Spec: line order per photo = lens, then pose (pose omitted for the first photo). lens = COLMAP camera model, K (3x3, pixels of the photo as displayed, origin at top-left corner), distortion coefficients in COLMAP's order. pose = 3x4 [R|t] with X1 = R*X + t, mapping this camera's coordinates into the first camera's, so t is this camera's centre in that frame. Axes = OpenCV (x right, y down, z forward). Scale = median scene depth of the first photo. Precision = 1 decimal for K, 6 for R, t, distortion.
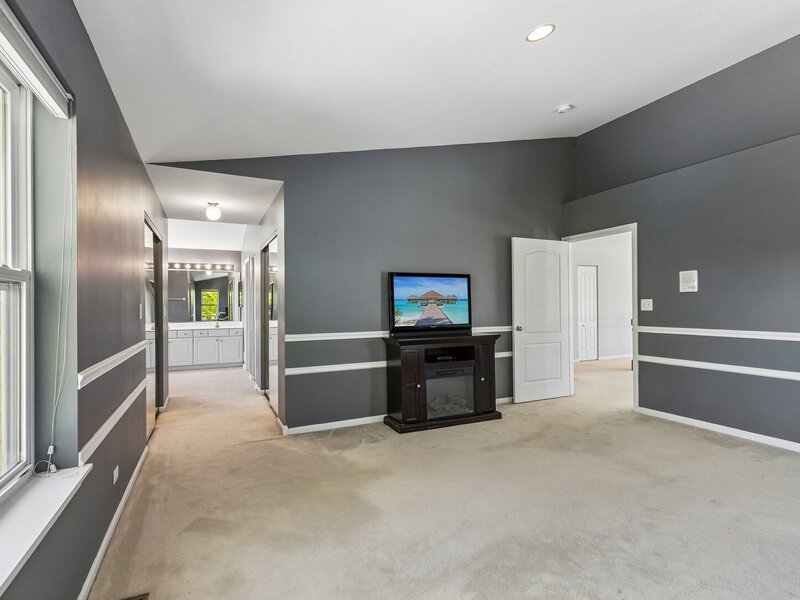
lens RADIAL K [[404.5, 0, 402.0], [0, 404.5, 302.7], [0, 0, 1]] dist [-0.004504, -0.000256]
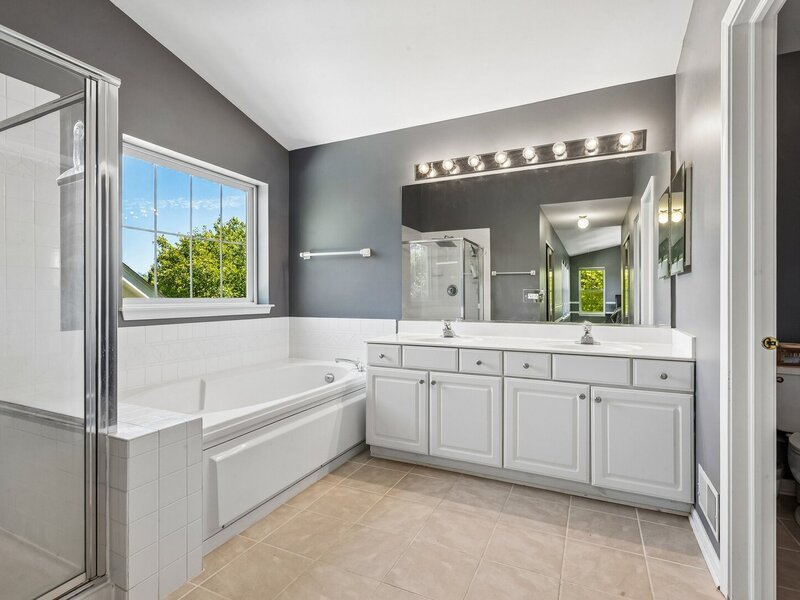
lens RADIAL K [[404.5, 0, 401.5], [0, 404.5, 302.0], [0, 0, 1]] dist [-0.004504, -0.000256]
pose [[0.620300, 0.004128, -0.784354, -0.316094], [0.000441, 0.999984, 0.005611, 0.028293], [0.784365, -0.003826, 0.620288, 0.725318]]
